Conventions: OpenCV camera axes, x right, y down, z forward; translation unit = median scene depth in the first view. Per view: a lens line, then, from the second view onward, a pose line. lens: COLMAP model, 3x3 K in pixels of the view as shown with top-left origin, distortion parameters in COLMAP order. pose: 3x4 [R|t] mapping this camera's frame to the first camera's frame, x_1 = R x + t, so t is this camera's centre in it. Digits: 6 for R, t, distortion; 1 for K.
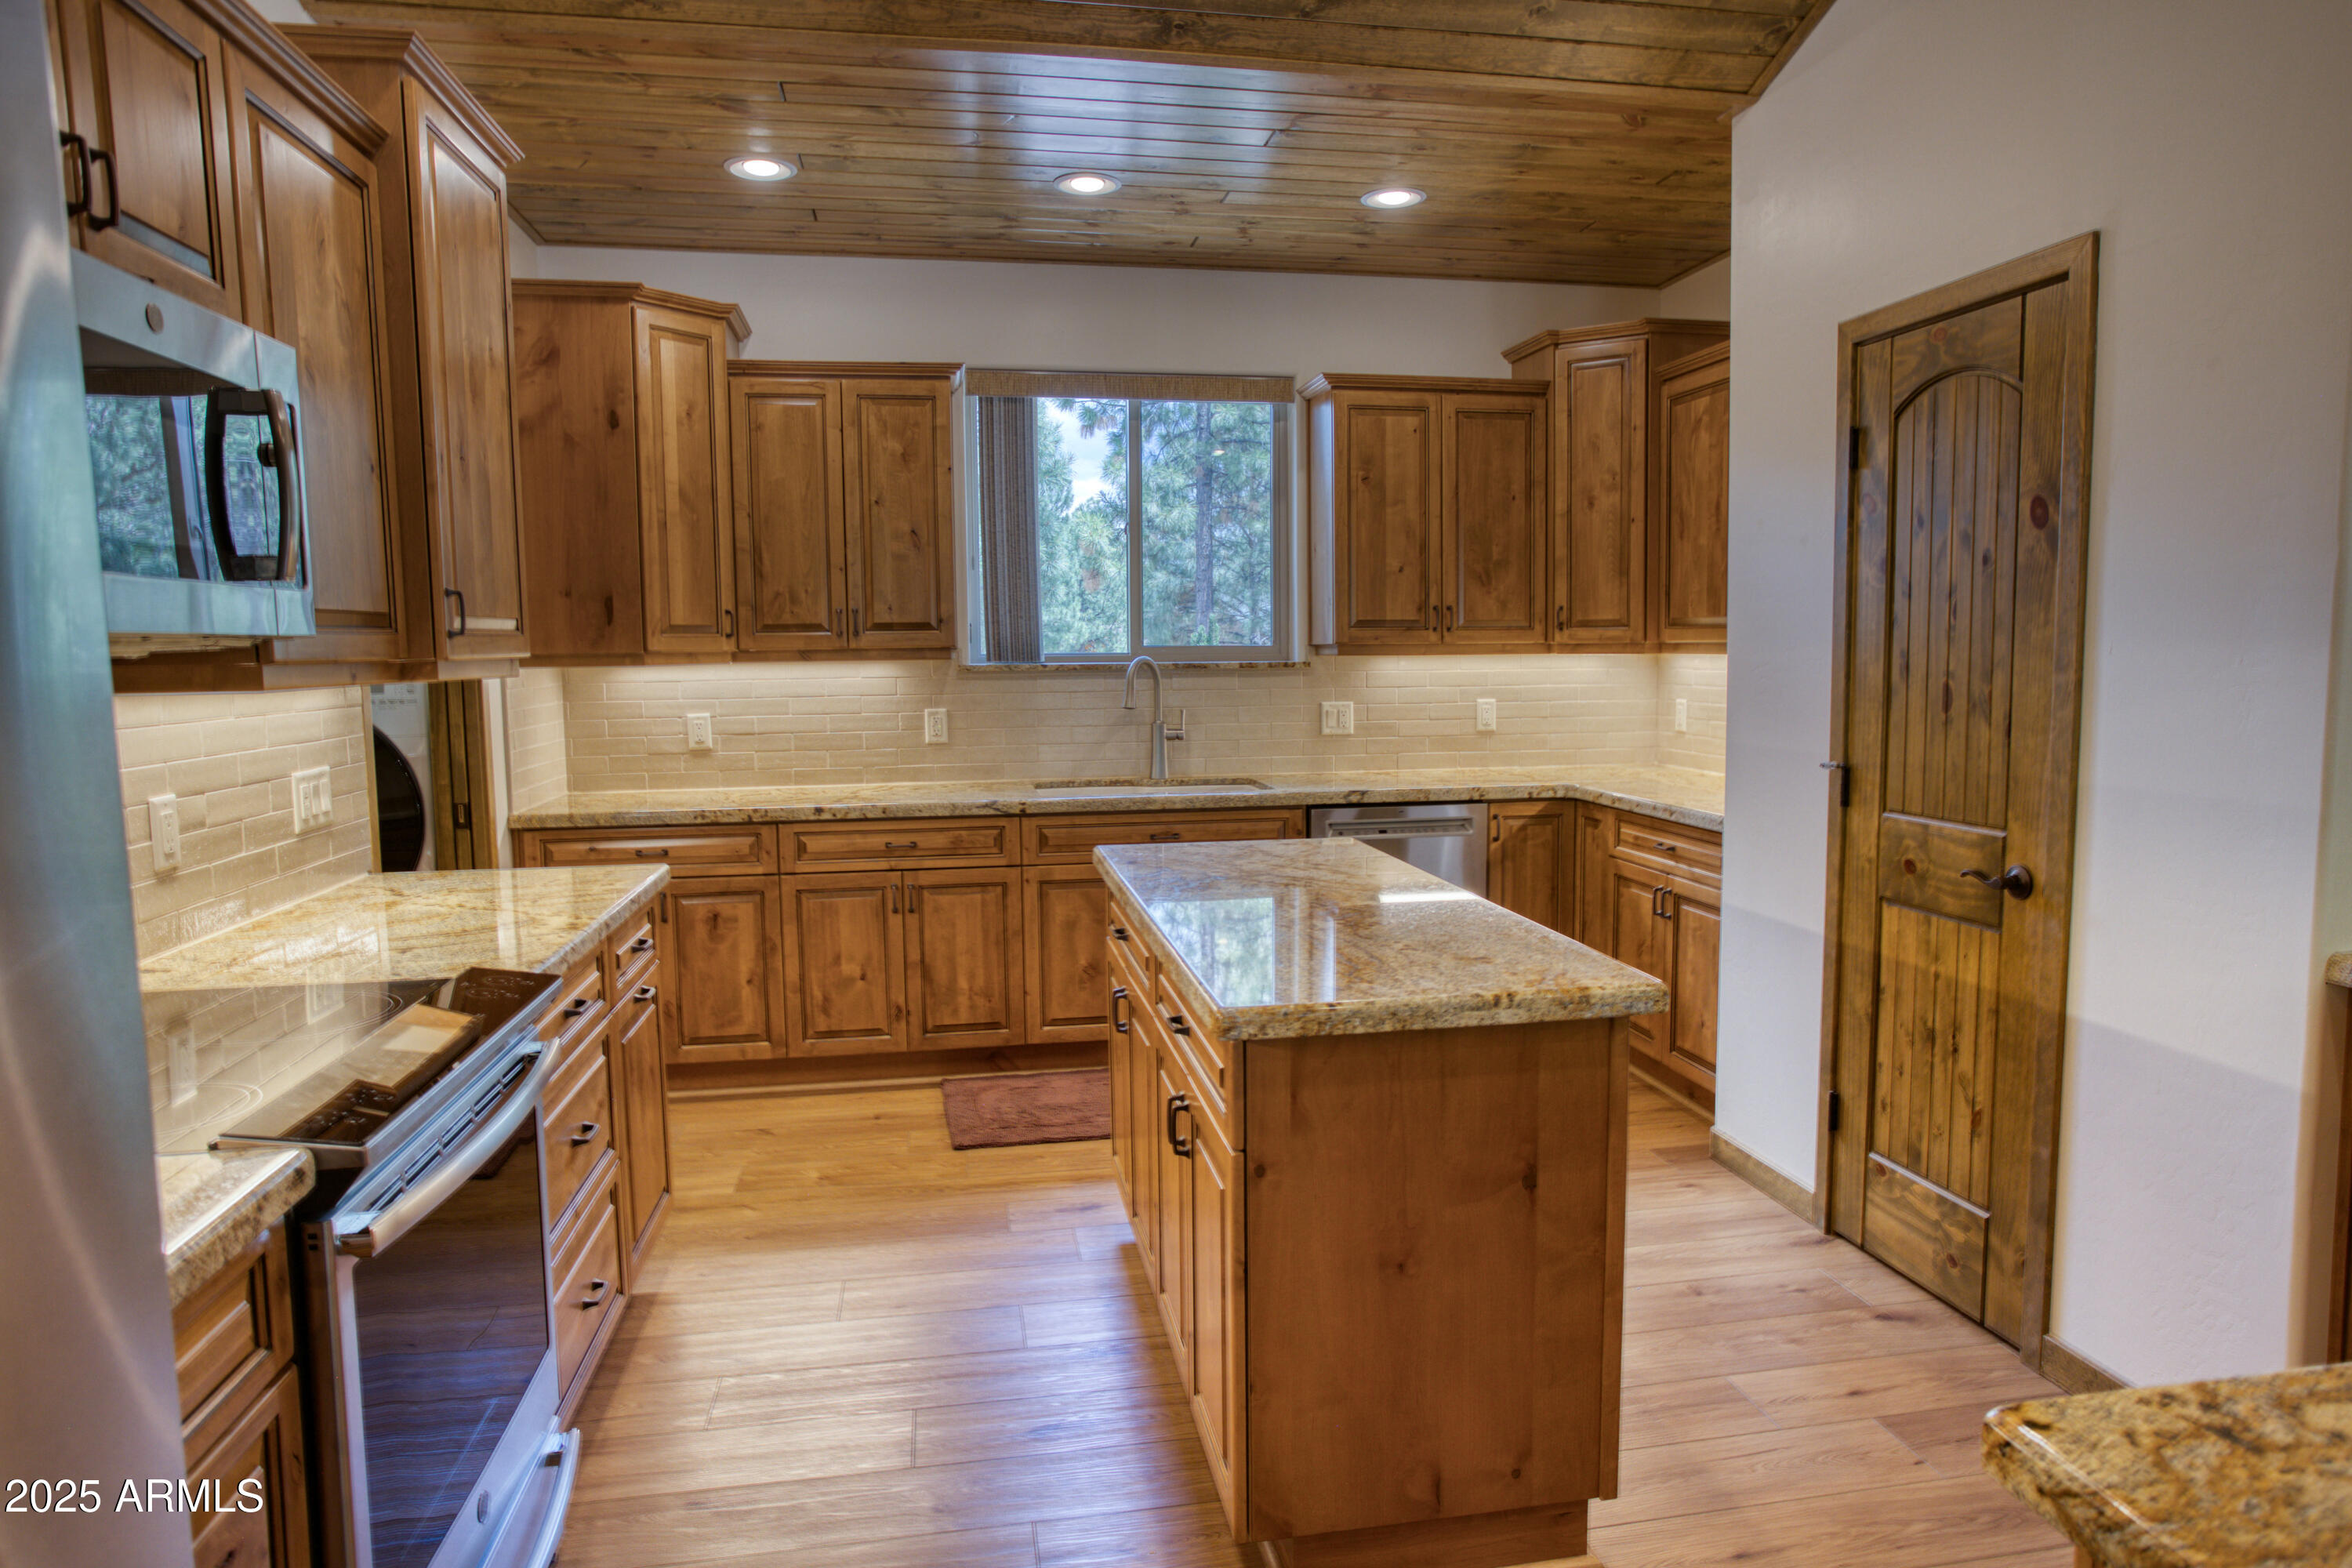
lens RADIAL K [[1410.7, 0, 1170.9], [0, 1410.7, 785.9], [0, 0, 1]] dist [-0.027411, 0.001655]
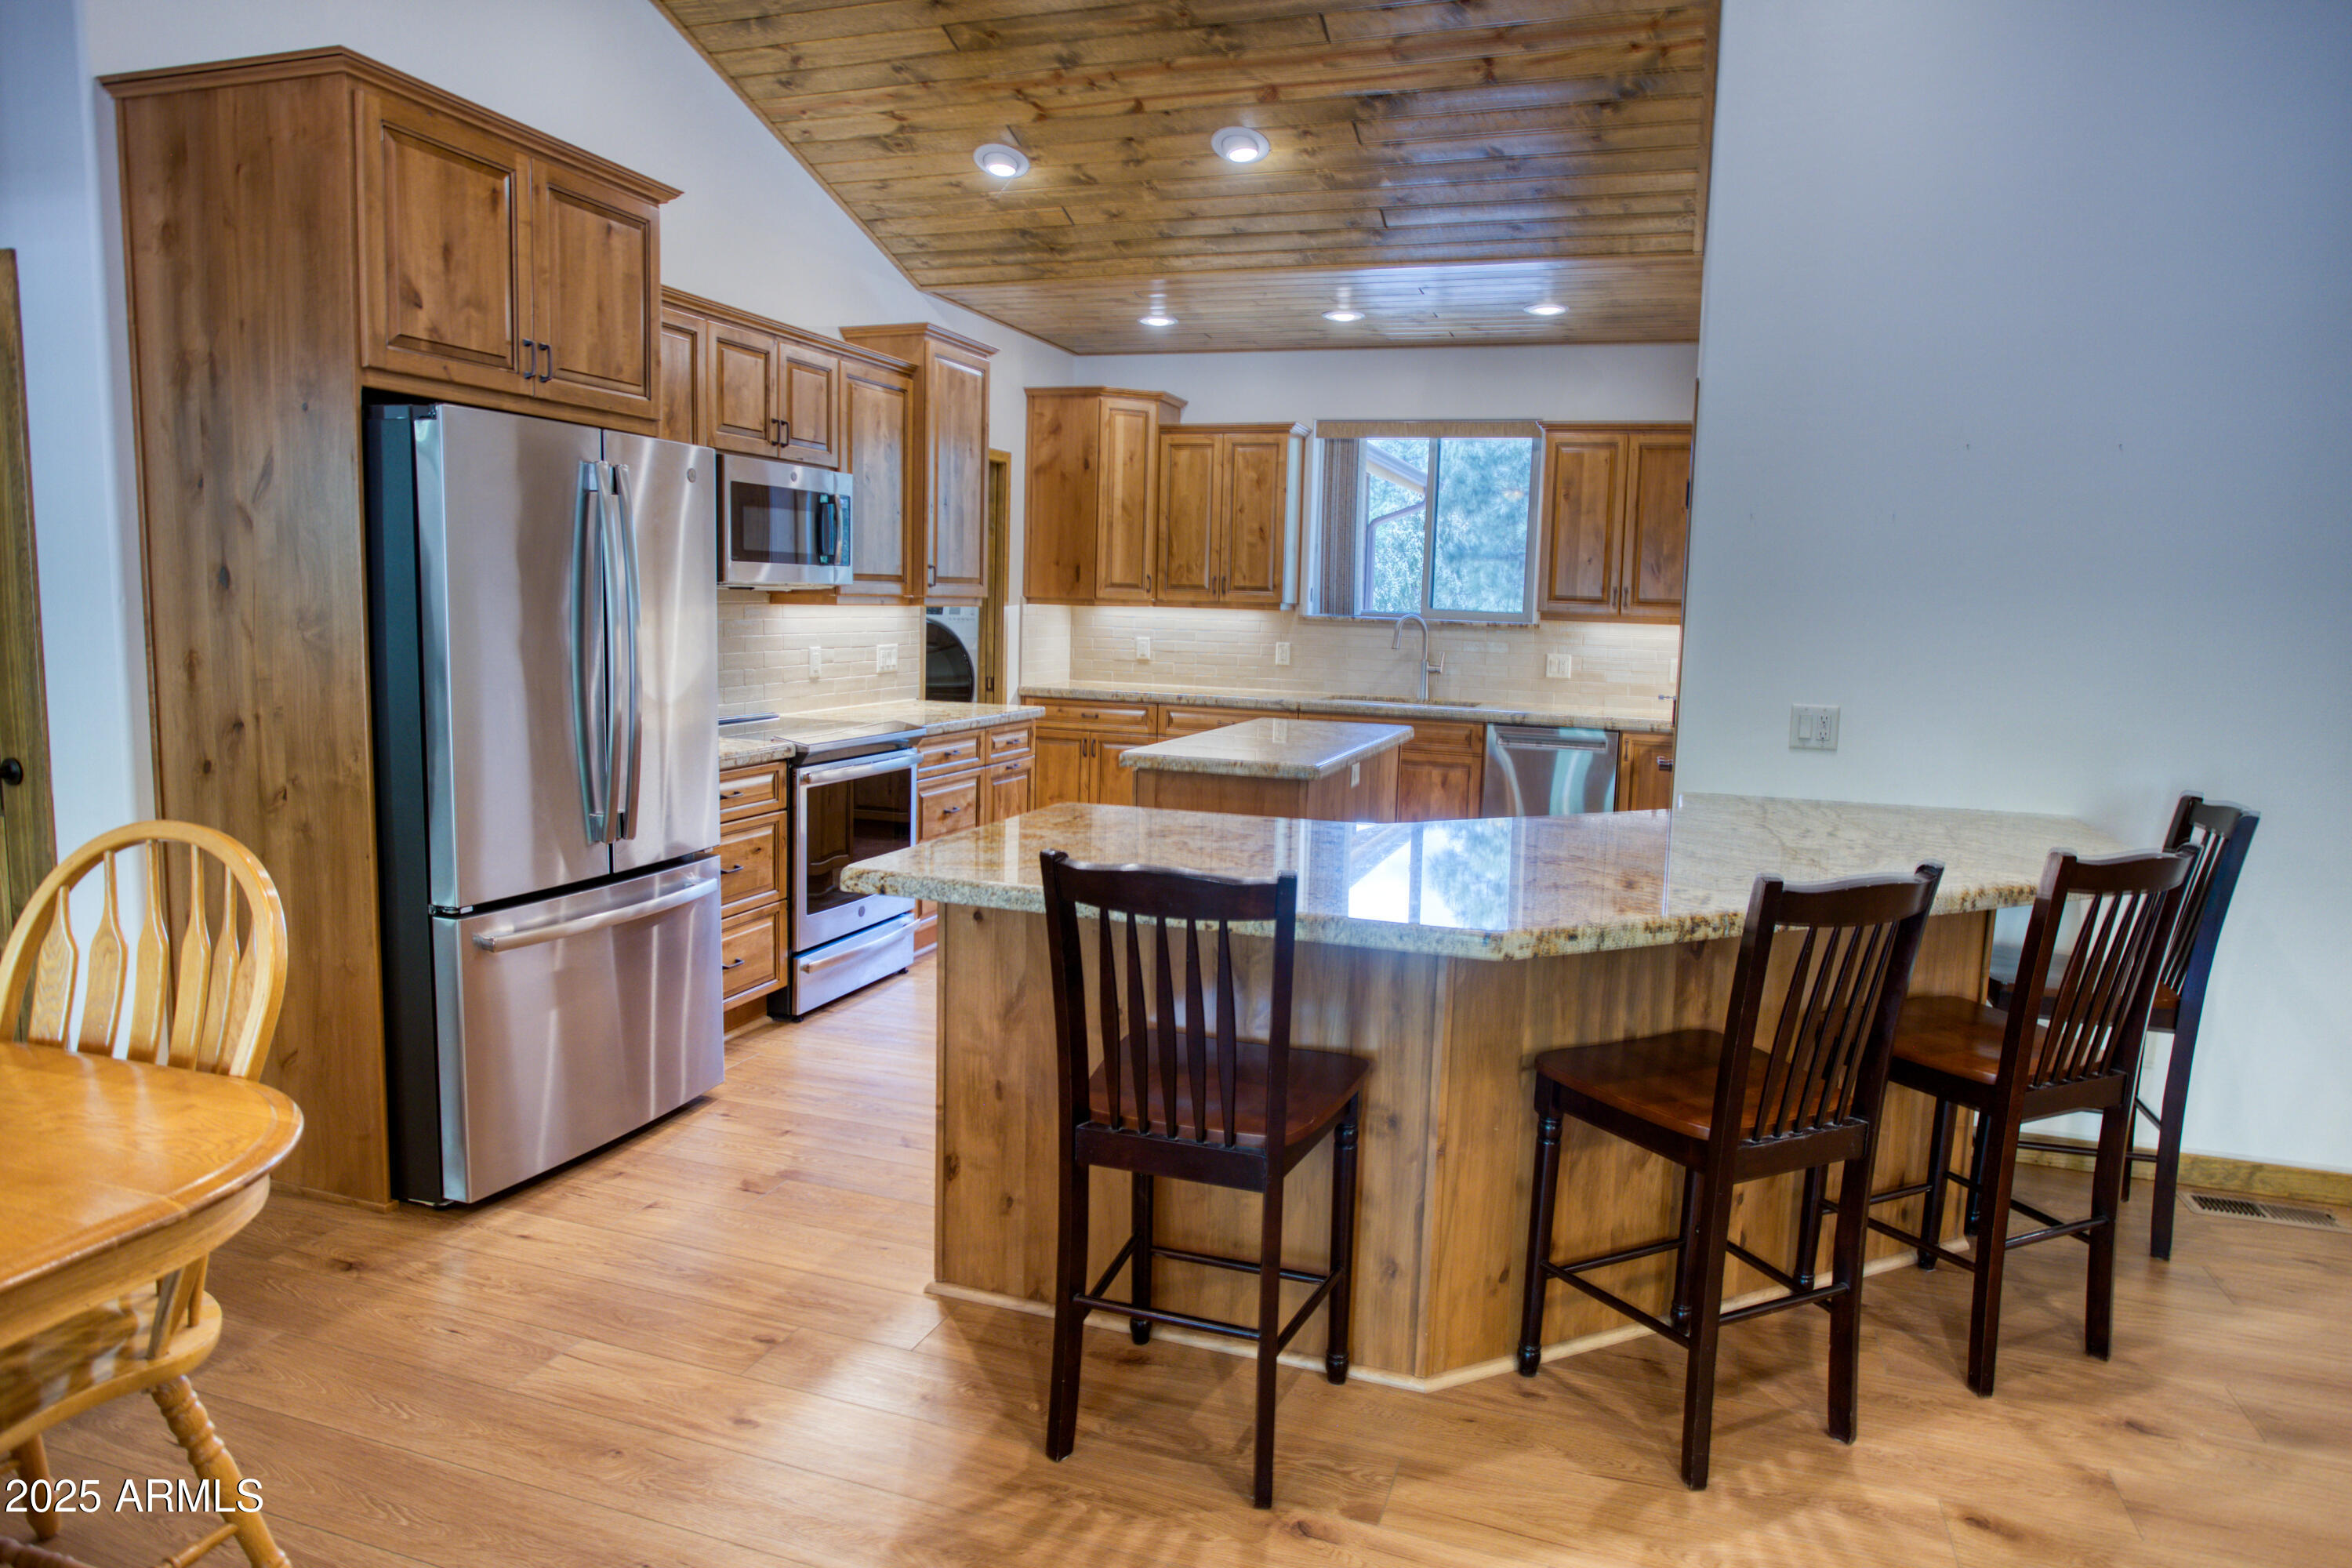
lens RADIAL K [[1410.7, 0, 1167.6], [0, 1410.7, 763.4], [0, 0, 1]] dist [-0.027411, 0.001655]
pose [[0.871879, 0.094964, -0.480426, 0.514698], [-0.087834, 0.995434, 0.037363, 0.031847], [0.481781, 0.009621, 0.876239, -0.438539]]
